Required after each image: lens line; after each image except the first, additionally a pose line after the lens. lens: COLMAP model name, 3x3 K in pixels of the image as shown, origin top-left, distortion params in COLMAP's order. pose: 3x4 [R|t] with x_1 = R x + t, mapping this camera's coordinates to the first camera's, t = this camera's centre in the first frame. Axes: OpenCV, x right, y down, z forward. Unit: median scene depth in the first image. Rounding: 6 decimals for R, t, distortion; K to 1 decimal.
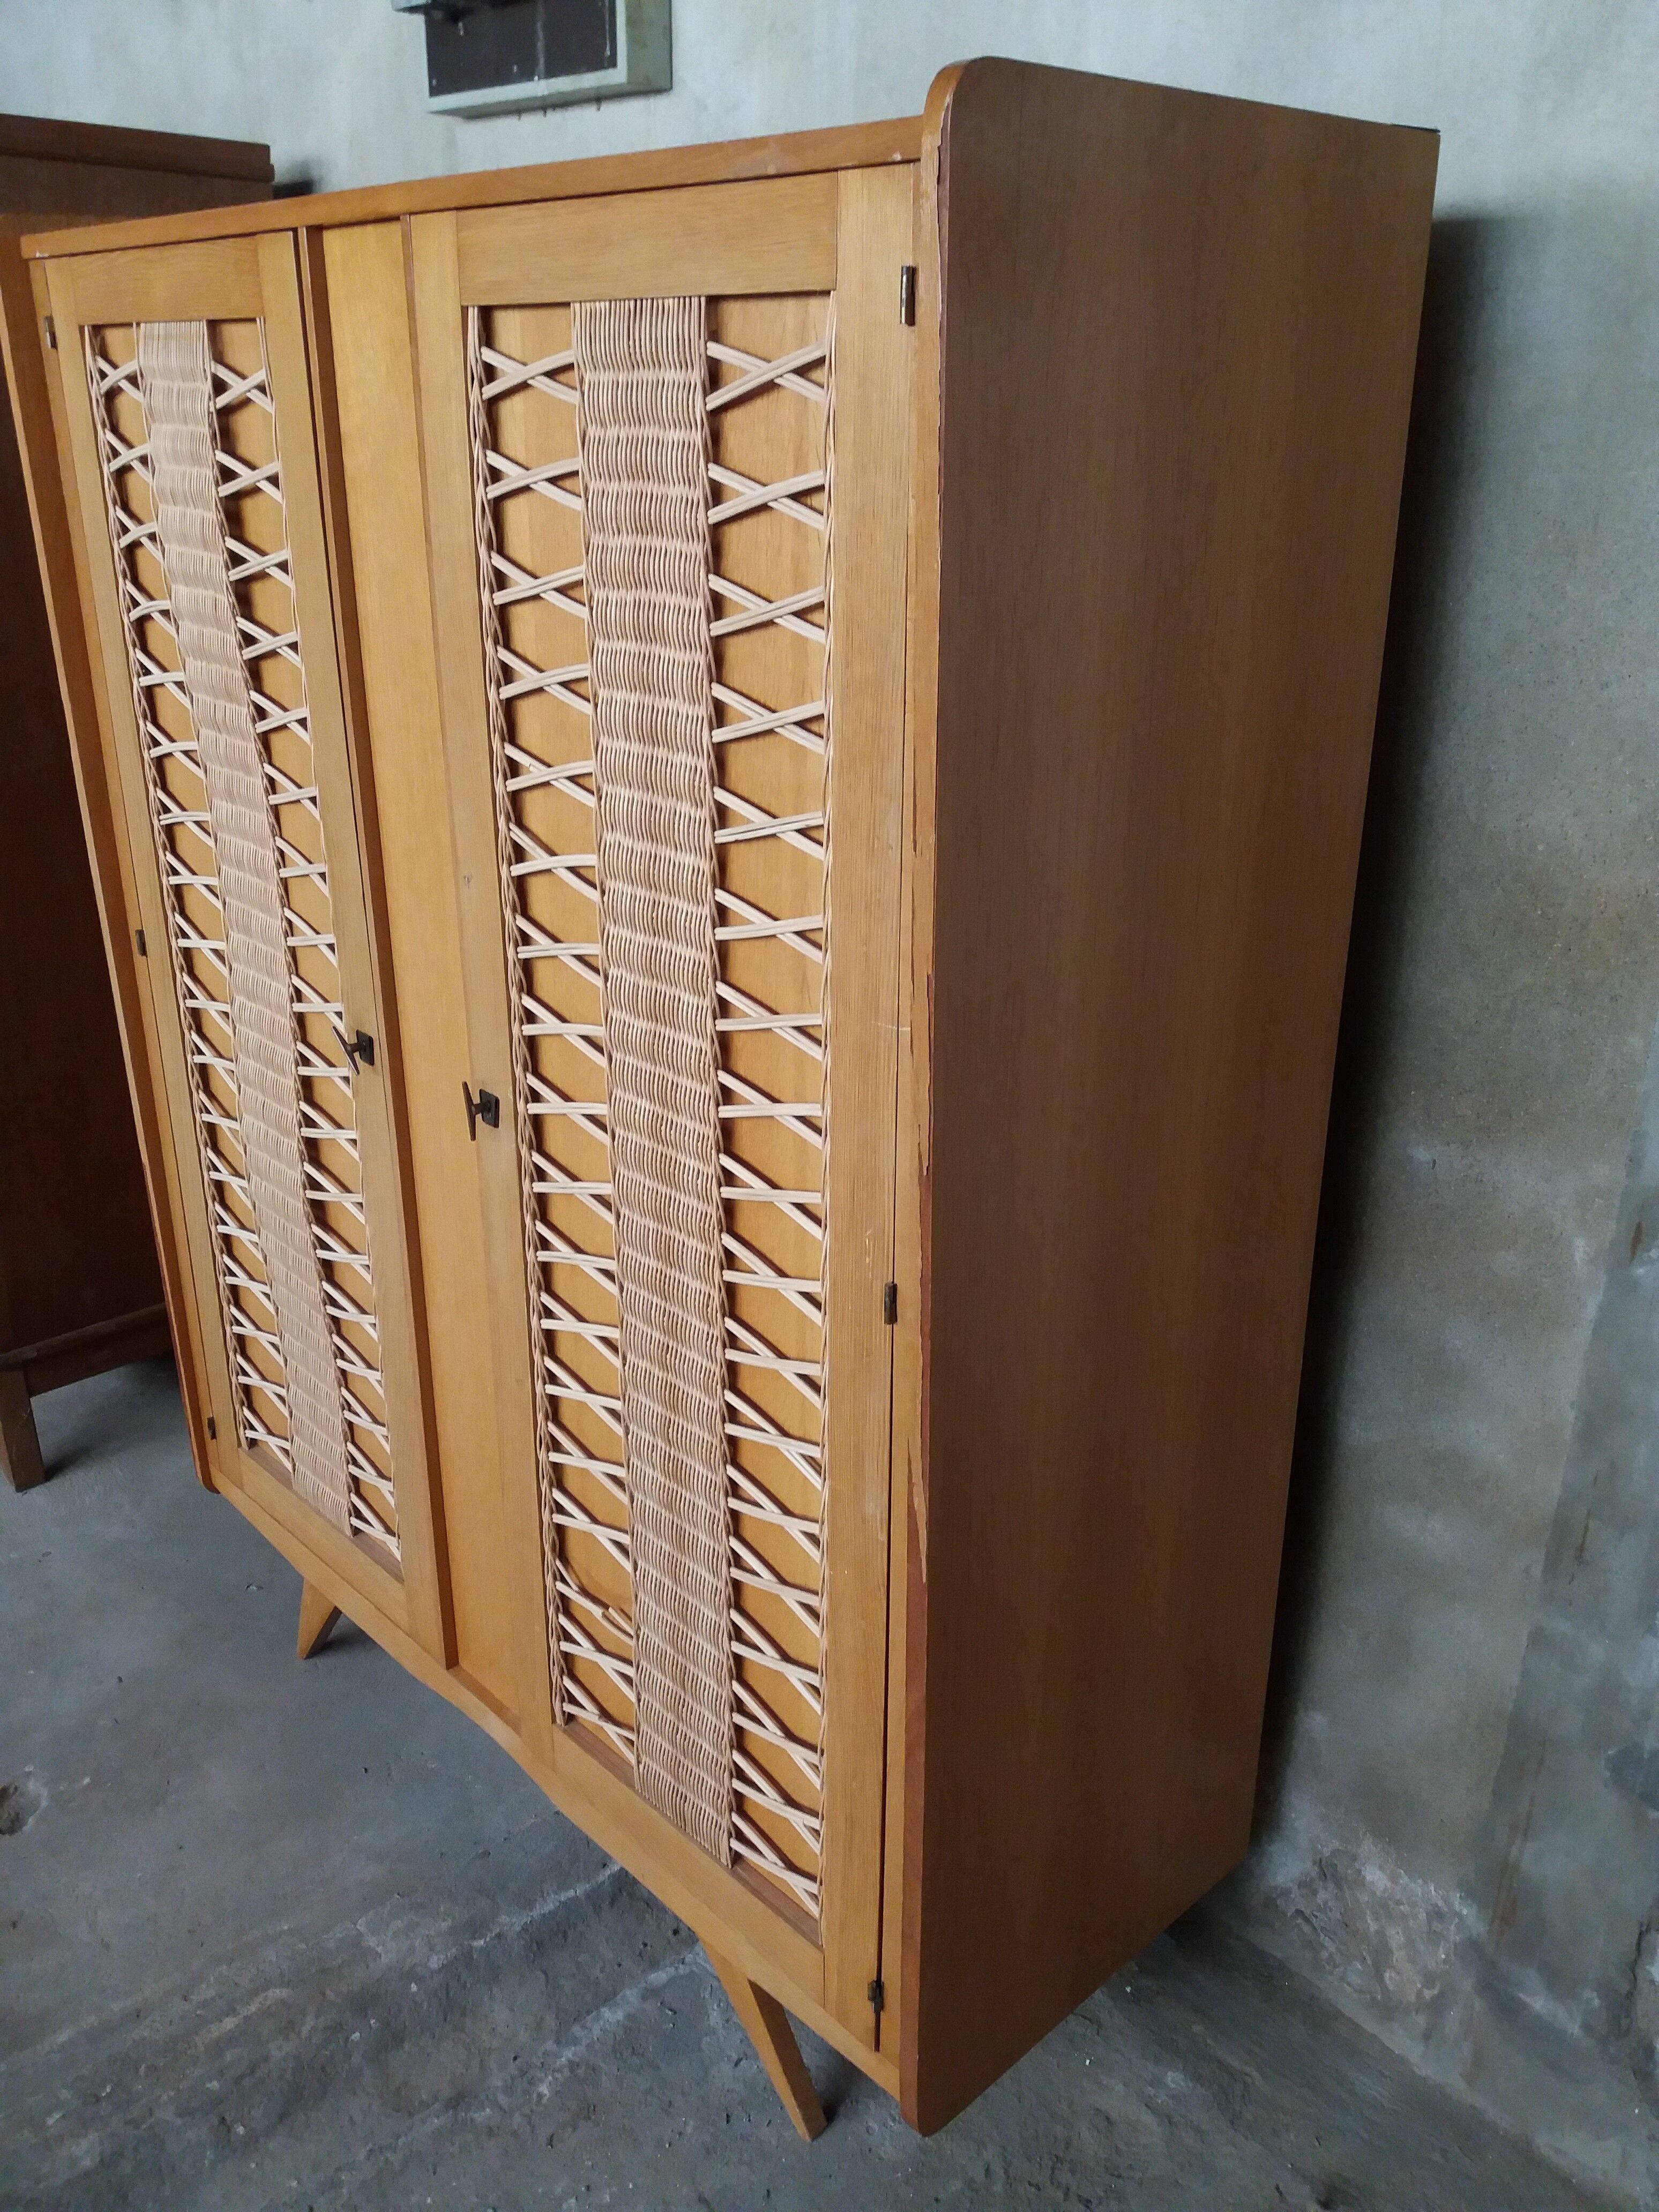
lens RADIAL K [[1826.1, 0, 824.7], [0, 1826.1, 1118.7], [0, 0, 1]] dist [0.048232, -0.081145]
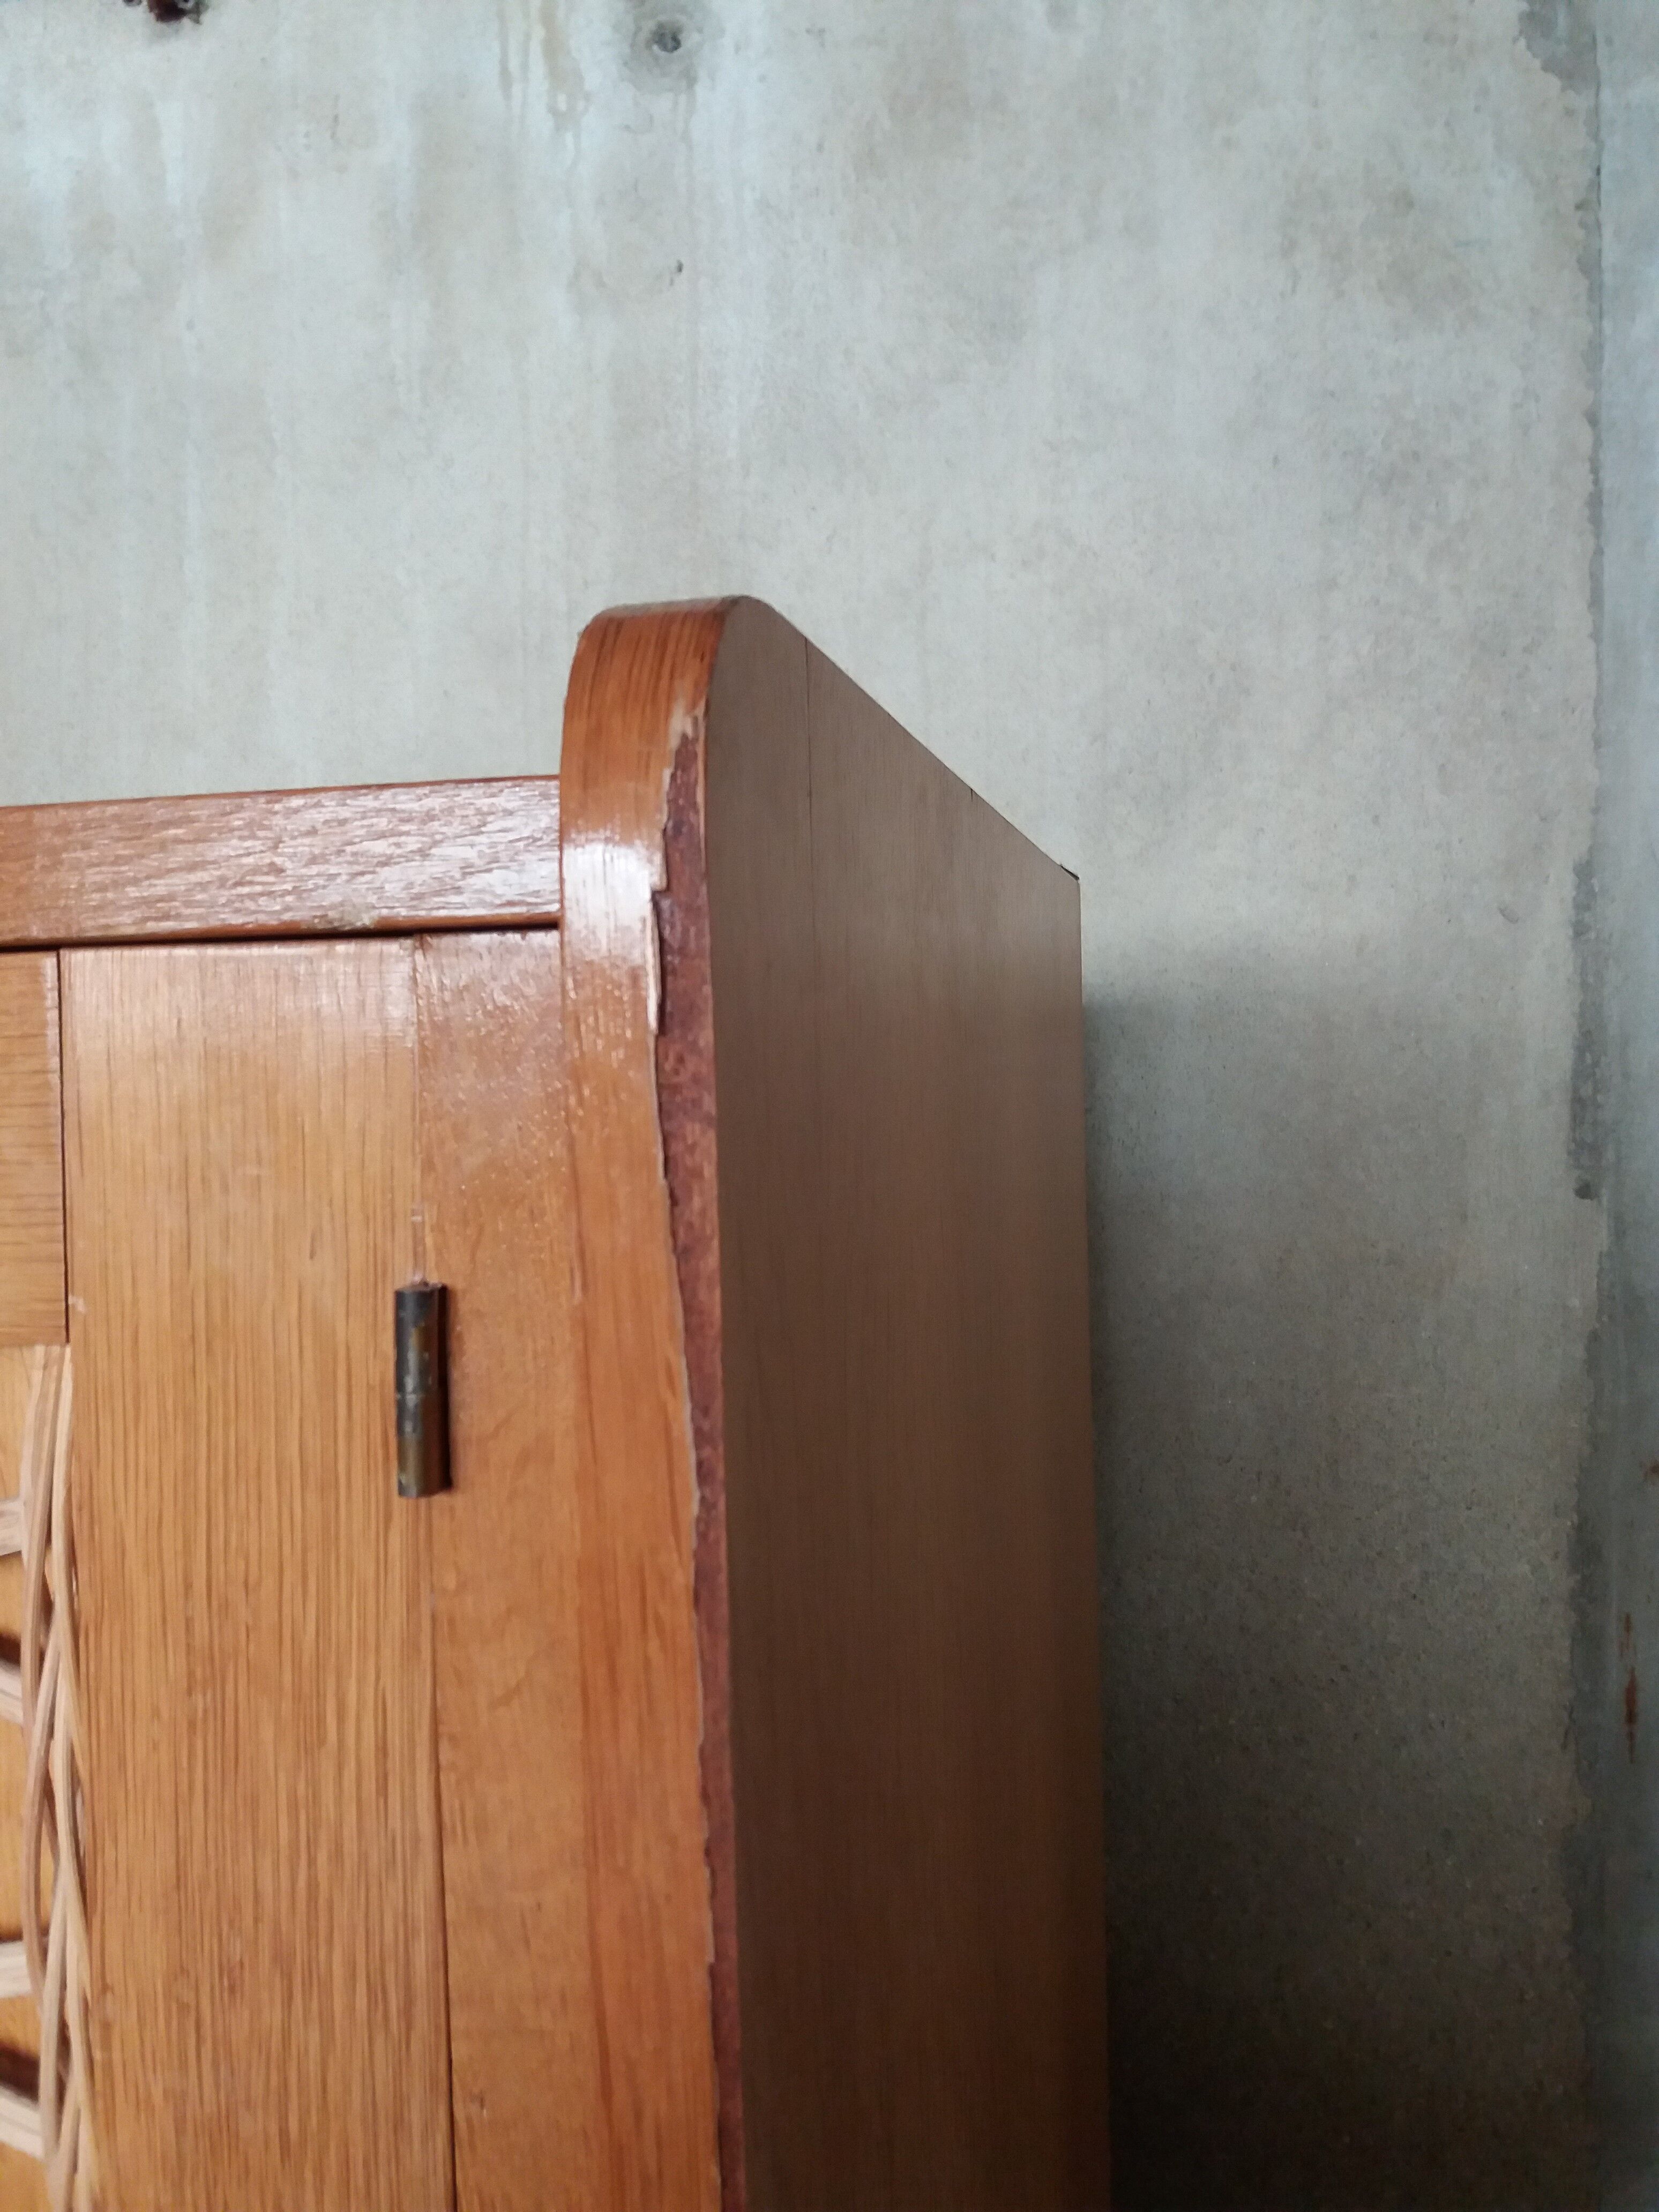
lens RADIAL K [[1826.1, 0, 809.3], [0, 1826.1, 1110.3], [0, 0, 1]] dist [0.048232, -0.081145]
pose [[0.851267, -0.033203, 0.523682, -0.027749], [0.214549, 0.932787, -0.289617, -0.261560], [-0.478867, 0.358897, 0.801174, 0.493818]]
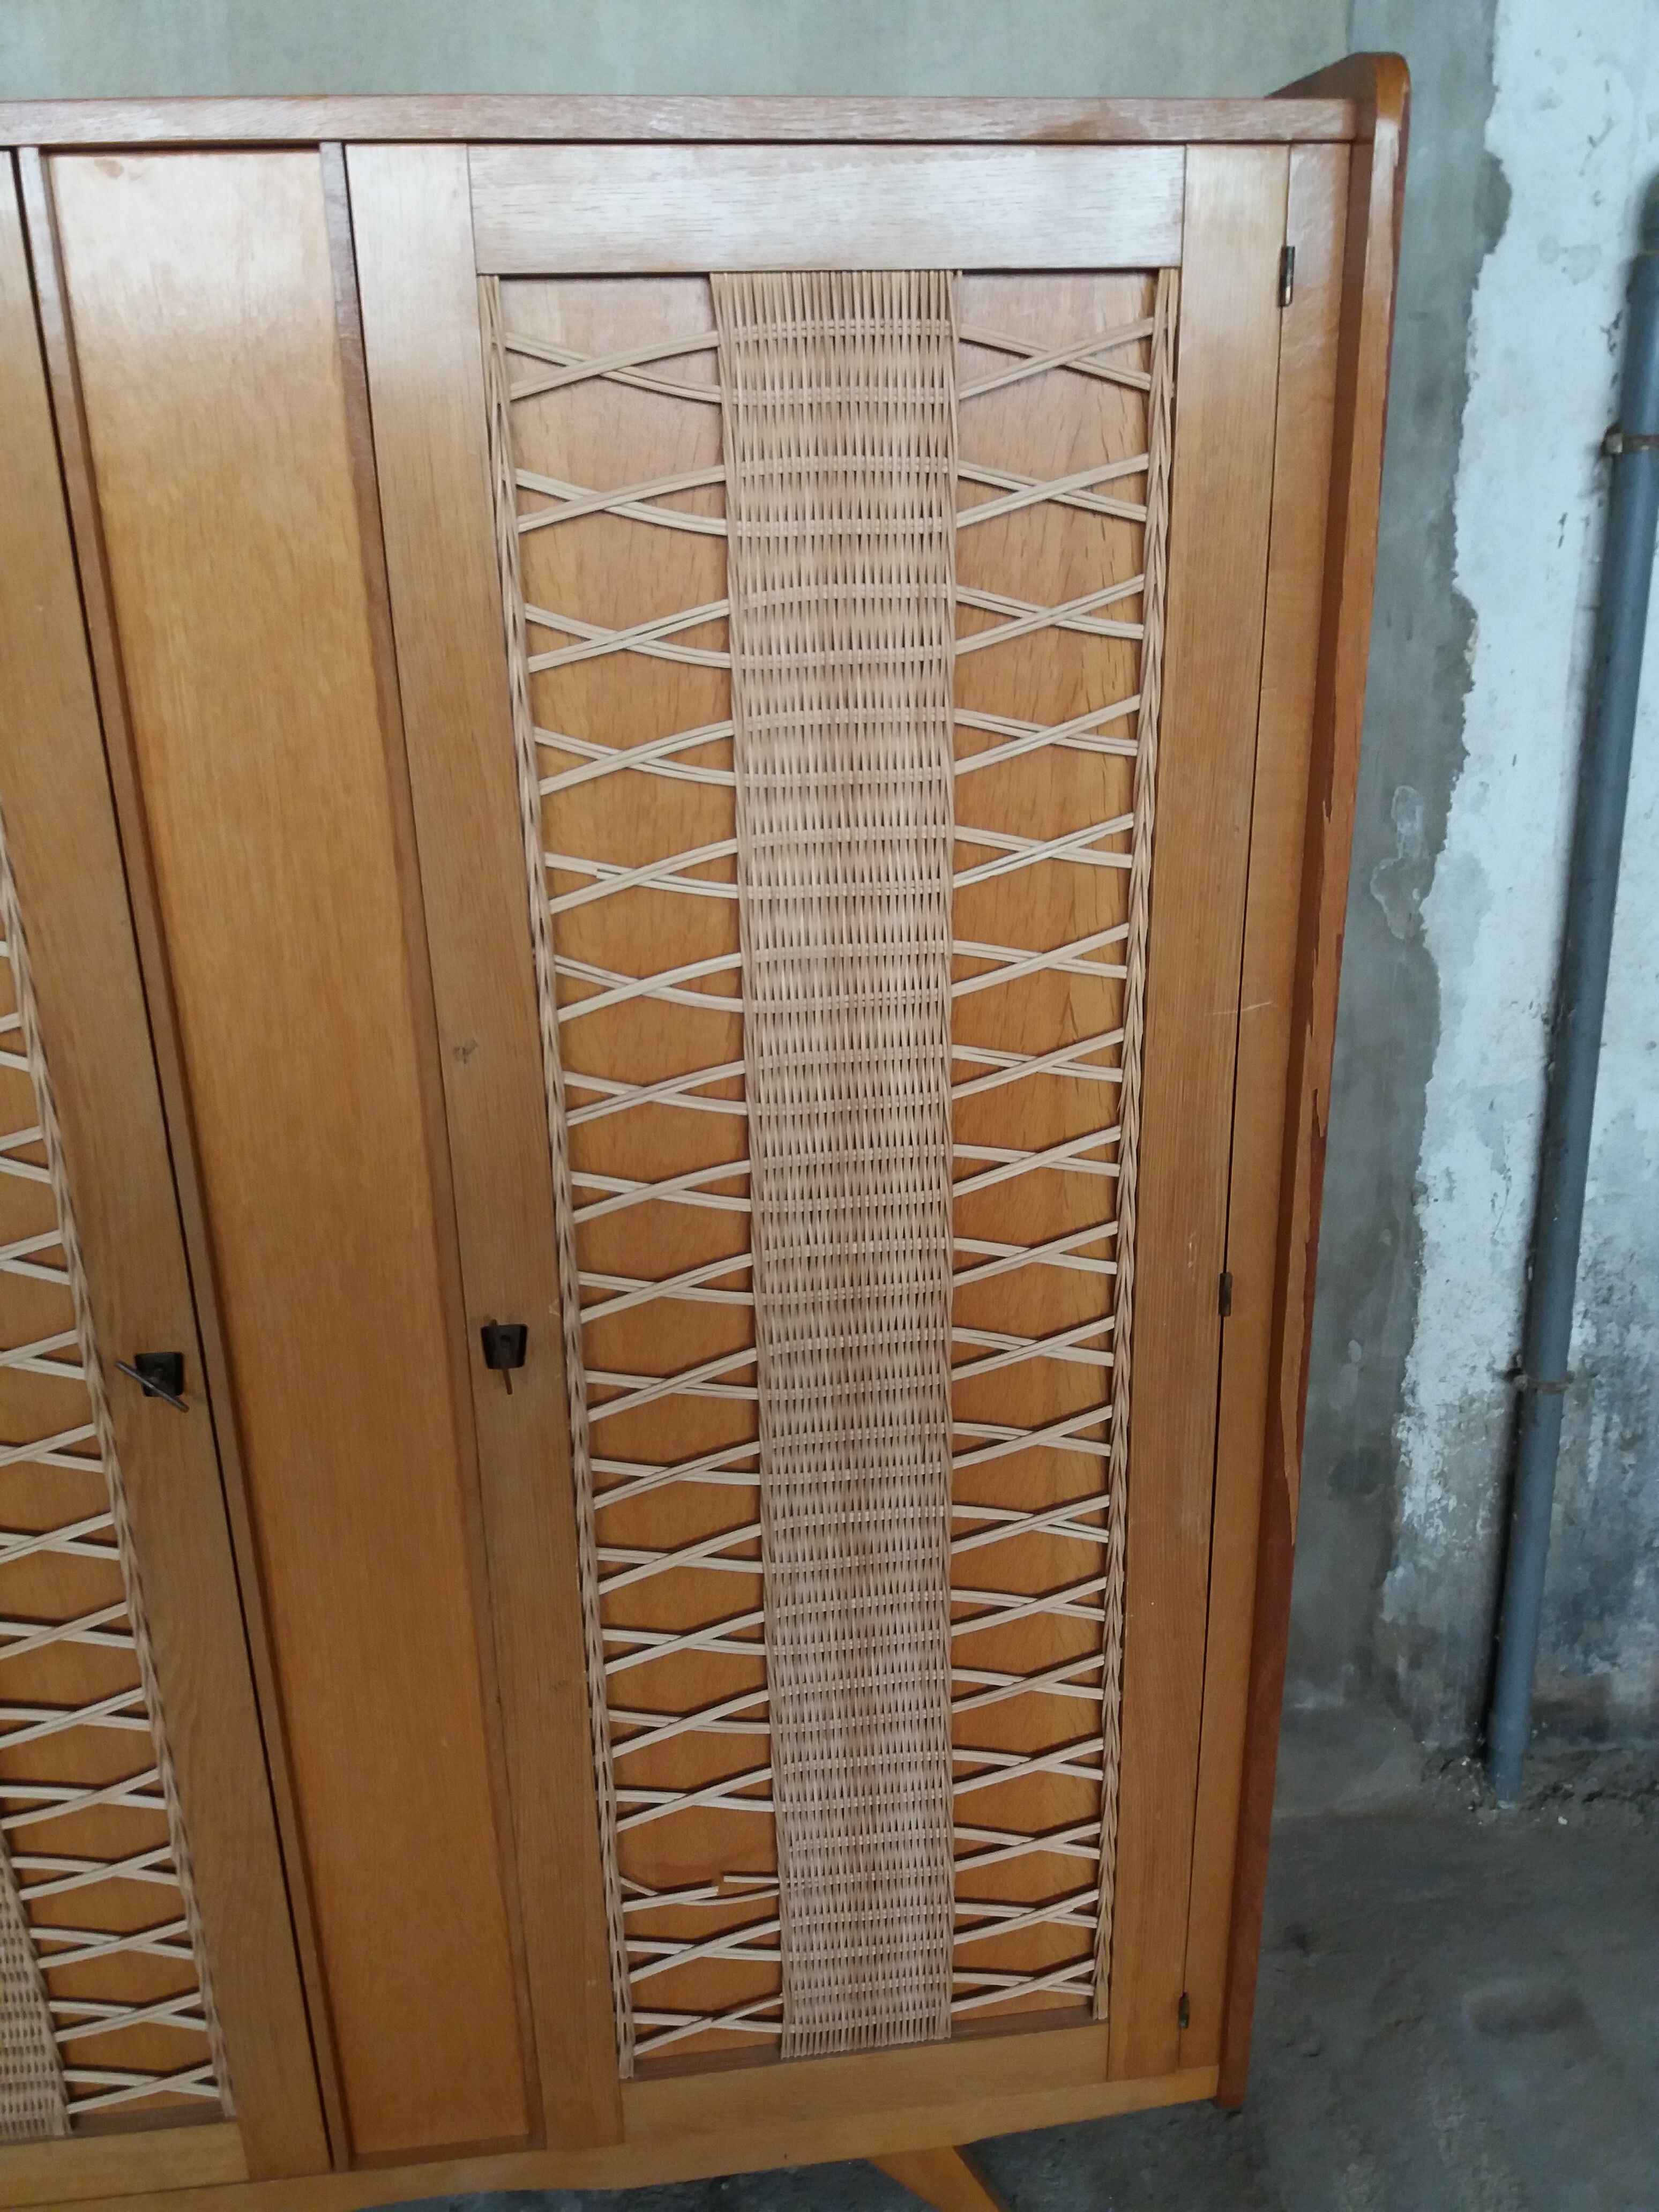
lens RADIAL K [[1826.1, 0, 850.8], [0, 1826.1, 1105.8], [0, 0, 1]] dist [0.048232, -0.081145]
pose [[0.588485, -0.290402, 0.754554, -0.653116], [0.321589, 0.940340, 0.111094, -0.137050], [-0.741799, 0.177279, 0.646766, 0.399741]]
